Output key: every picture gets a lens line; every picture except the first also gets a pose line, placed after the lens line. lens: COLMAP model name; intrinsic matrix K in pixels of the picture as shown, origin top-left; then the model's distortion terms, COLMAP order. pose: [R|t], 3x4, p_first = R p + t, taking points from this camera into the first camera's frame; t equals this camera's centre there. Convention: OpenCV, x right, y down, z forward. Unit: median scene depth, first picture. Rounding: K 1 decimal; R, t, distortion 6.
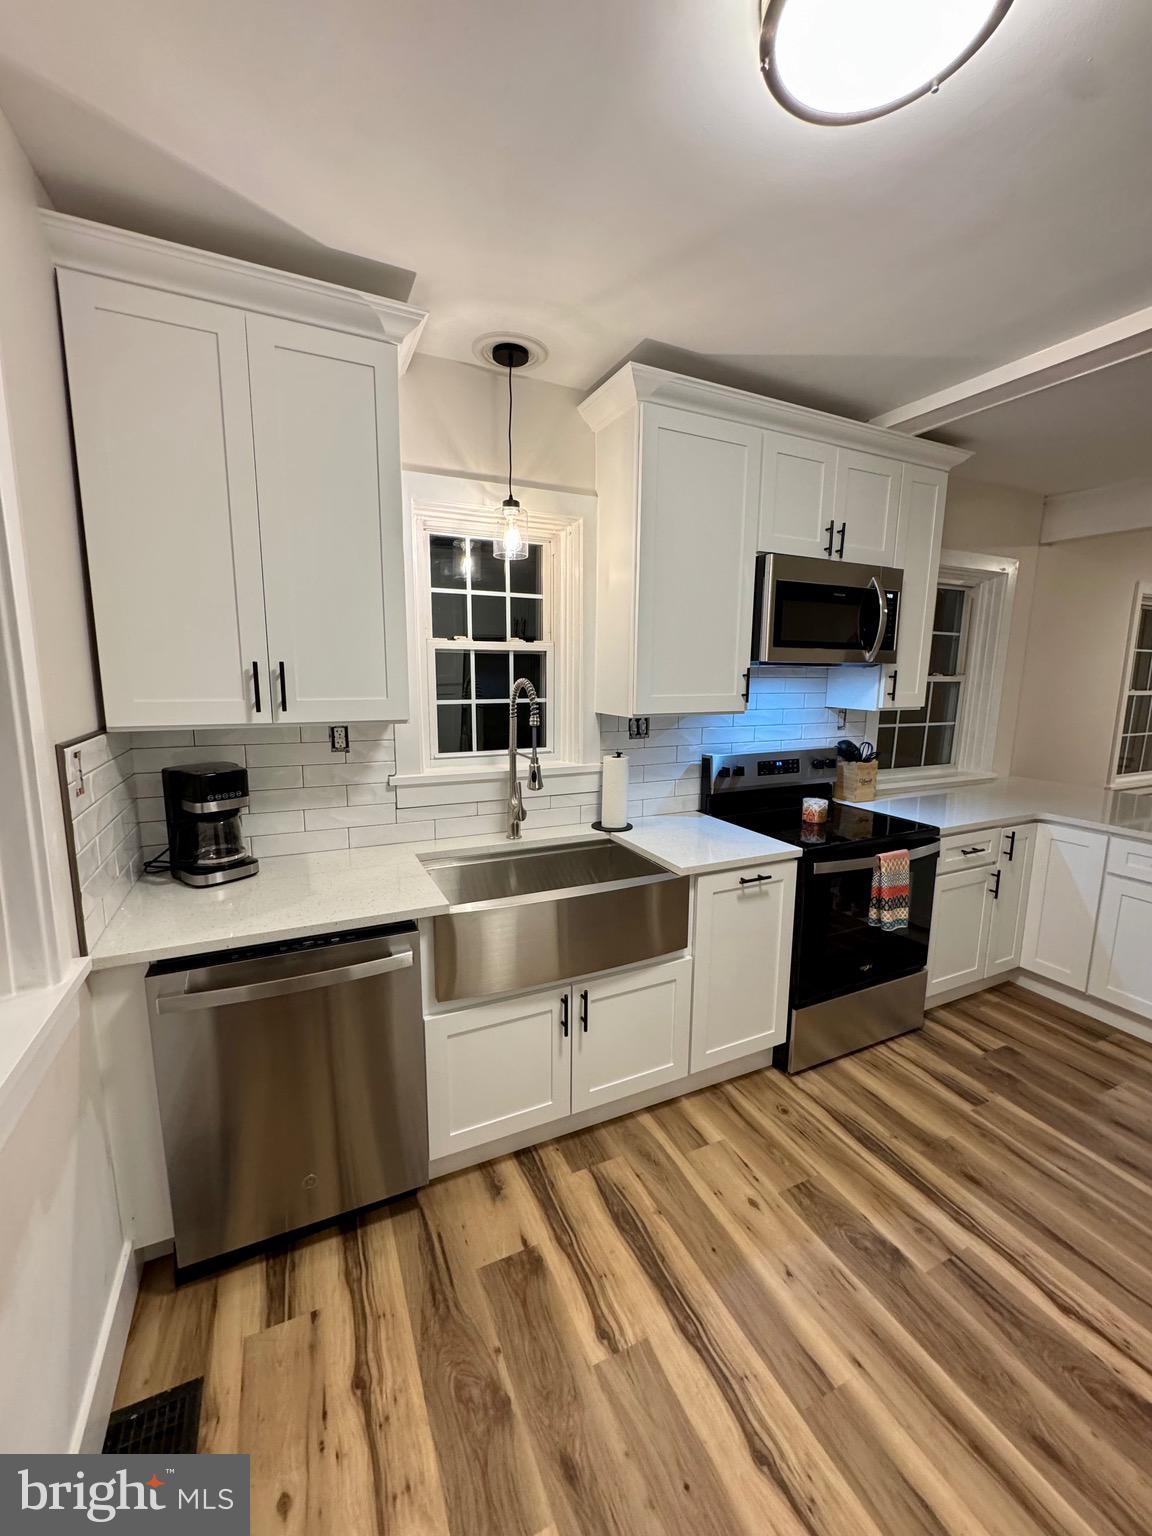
lens RADIAL K [[610.6, 0, 577.4], [0, 610.6, 766.3], [0, 0, 1]] dist [-0.002435, 0.000112]
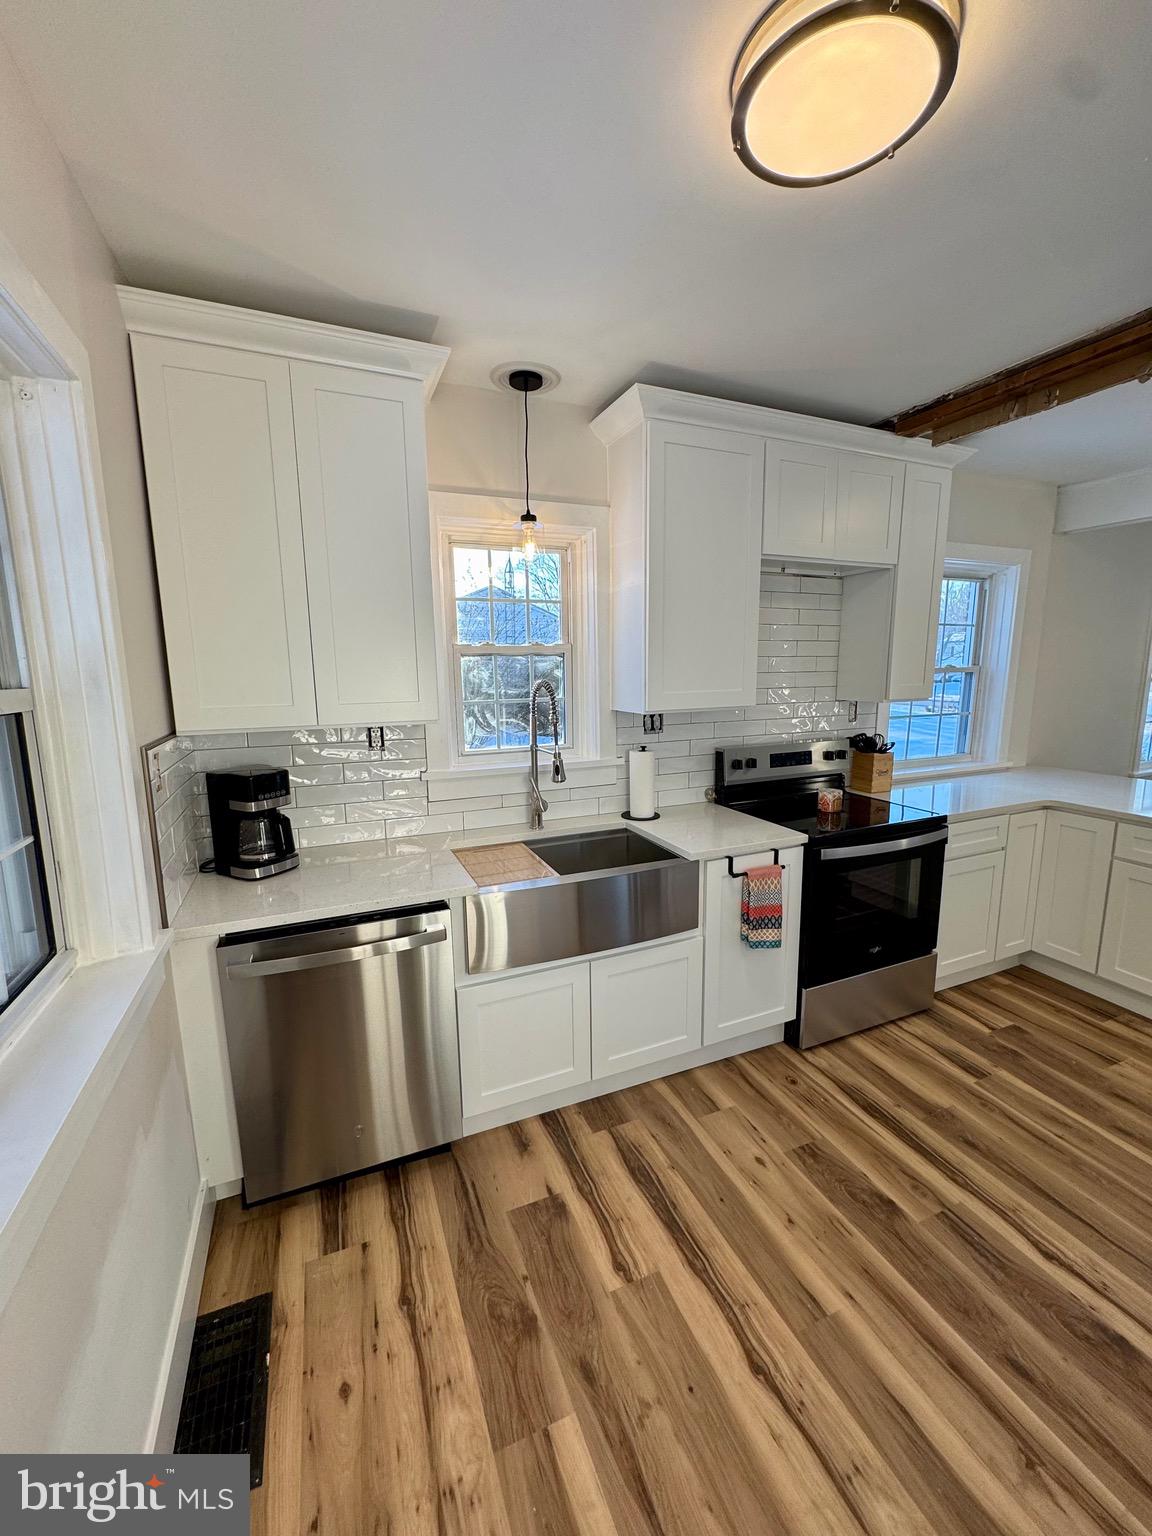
lens RADIAL K [[610.6, 0, 577.4], [0, 610.6, 766.3], [0, 0, 1]] dist [-0.002435, 0.000112]
pose [[0.998937, -0.014198, -0.043864, 0.019445], [0.014485, 0.999876, 0.006228, 0.003496], [0.043770, -0.006857, 0.999018, -0.081292]]
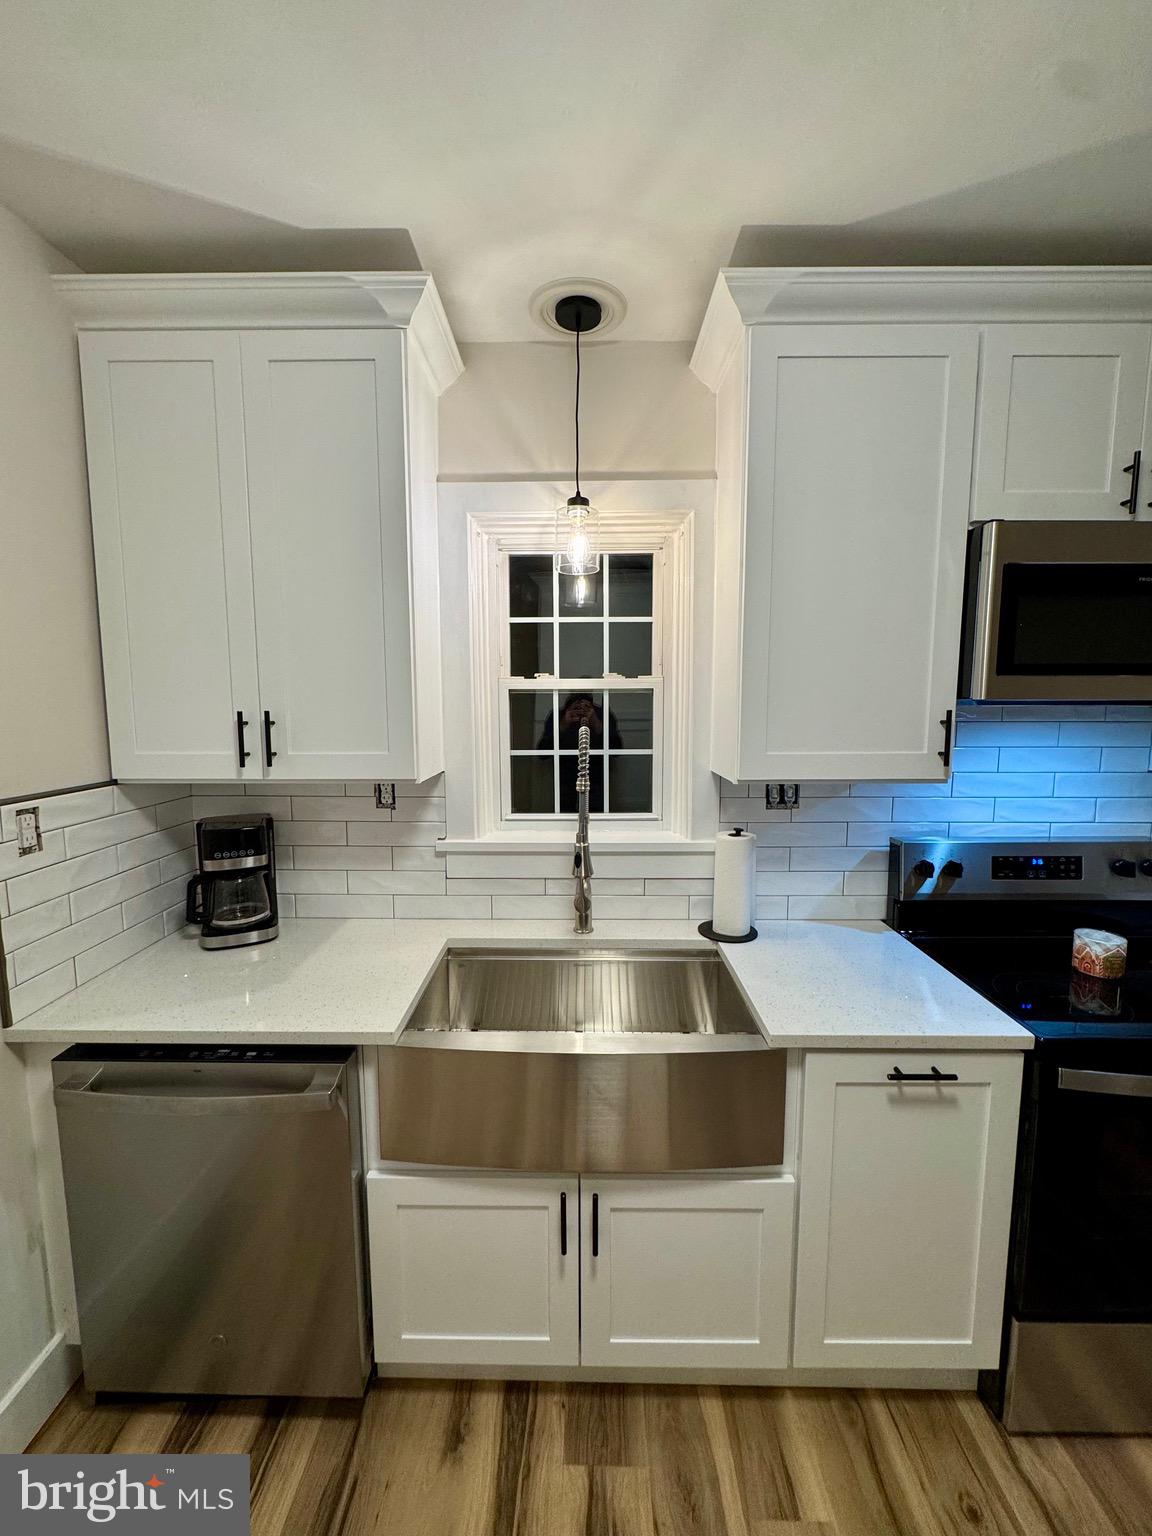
lens RADIAL K [[610.6, 0, 577.4], [0, 610.6, 766.3], [0, 0, 1]] dist [-0.002435, 0.000112]
pose [[0.897330, 0.037712, -0.439746, 0.254037], [-0.059220, 0.997621, -0.035289, -0.072156], [0.437369, 0.057707, 0.897429, 0.338057]]
